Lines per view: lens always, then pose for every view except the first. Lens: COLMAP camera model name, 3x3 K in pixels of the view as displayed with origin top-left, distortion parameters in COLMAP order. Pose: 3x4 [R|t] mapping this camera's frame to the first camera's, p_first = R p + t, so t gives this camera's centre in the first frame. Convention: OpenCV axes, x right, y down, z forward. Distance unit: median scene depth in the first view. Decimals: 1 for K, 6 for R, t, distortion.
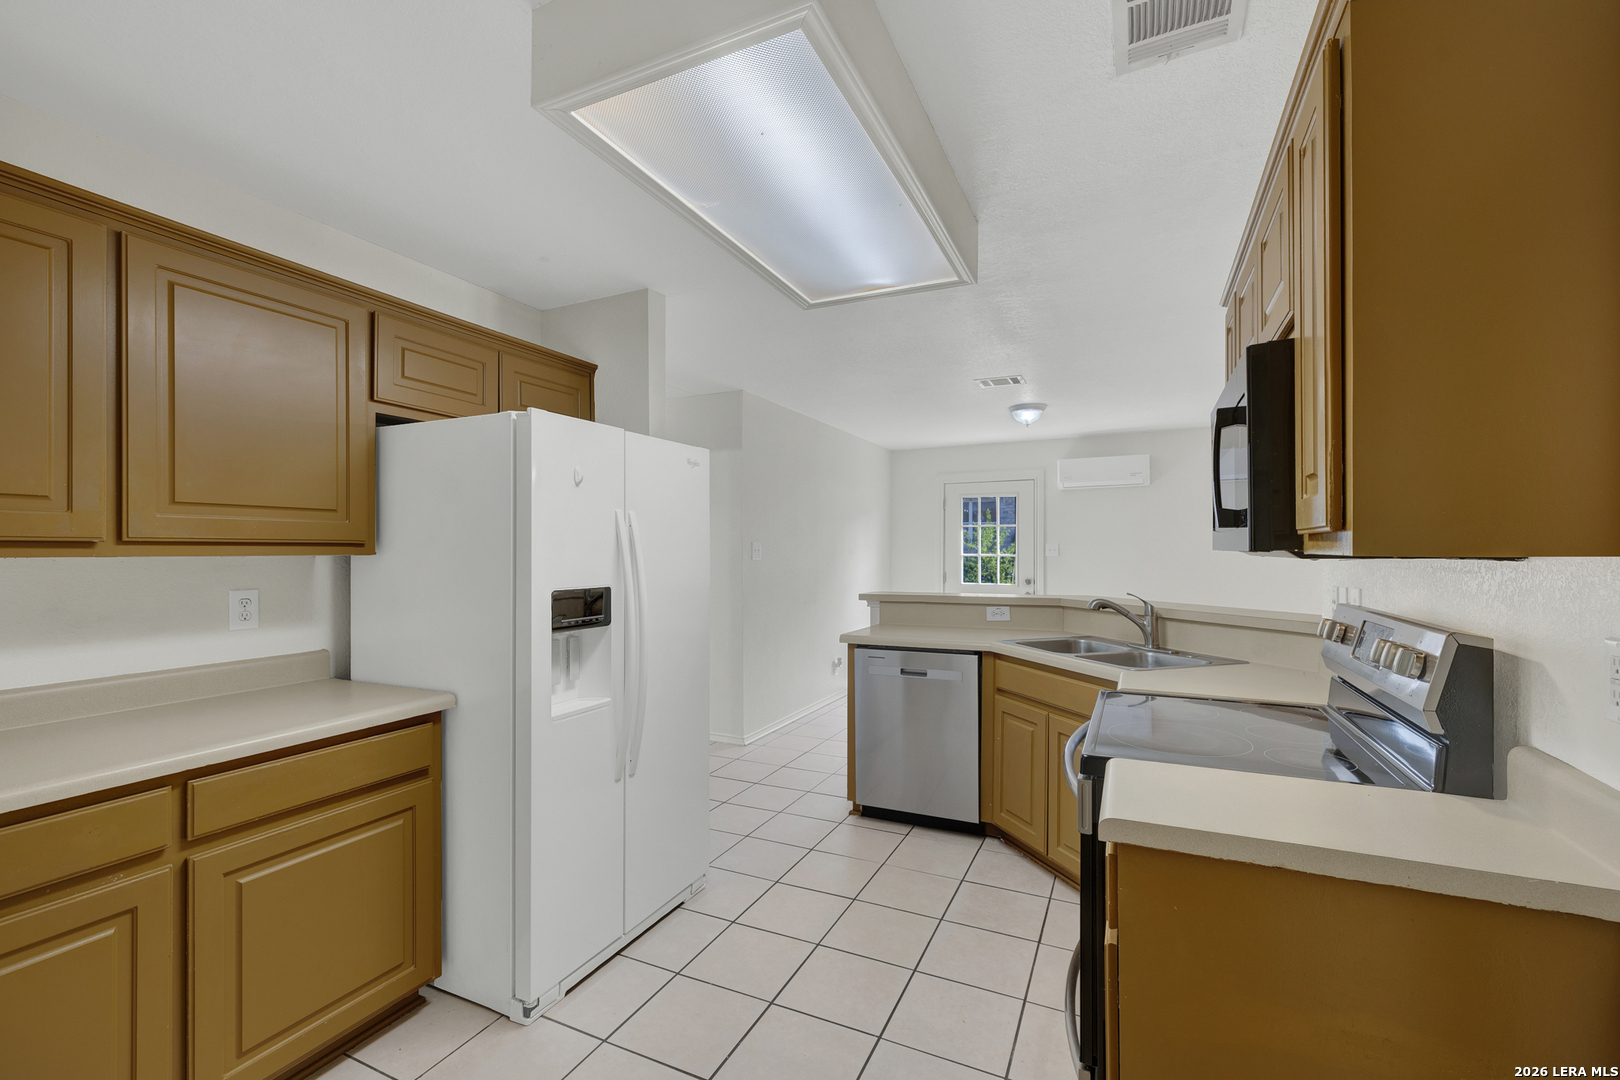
lens RADIAL K [[692.5, 0, 810.0], [0, 692.5, 540.0], [0, 0, 1]] dist [-0.002411, -0.000437]
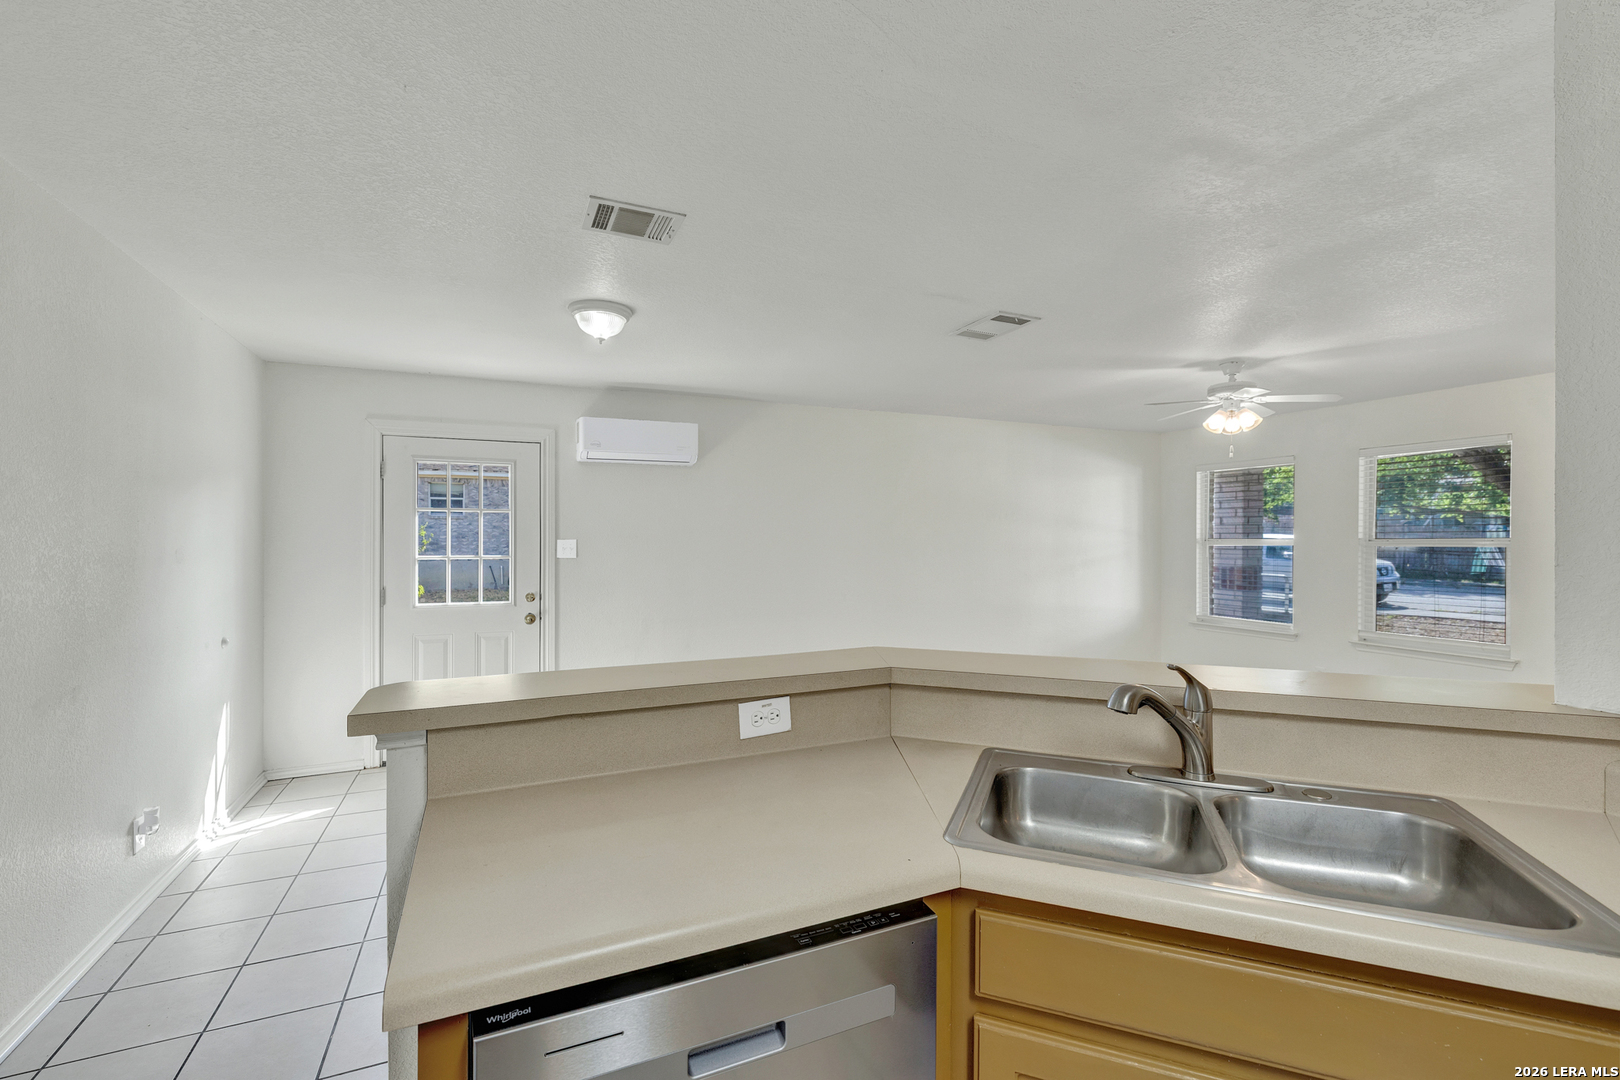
lens RADIAL K [[705.8, 0, 804.6], [0, 705.8, 540.4], [0, 0, 1]] dist [0.001962, -0.000329]
pose [[0.664698, -0.001273, 0.747111, -0.014964], [-0.007751, 0.999933, 0.008599, -0.001568], [-0.747072, -0.011507, 0.664643, 0.386265]]
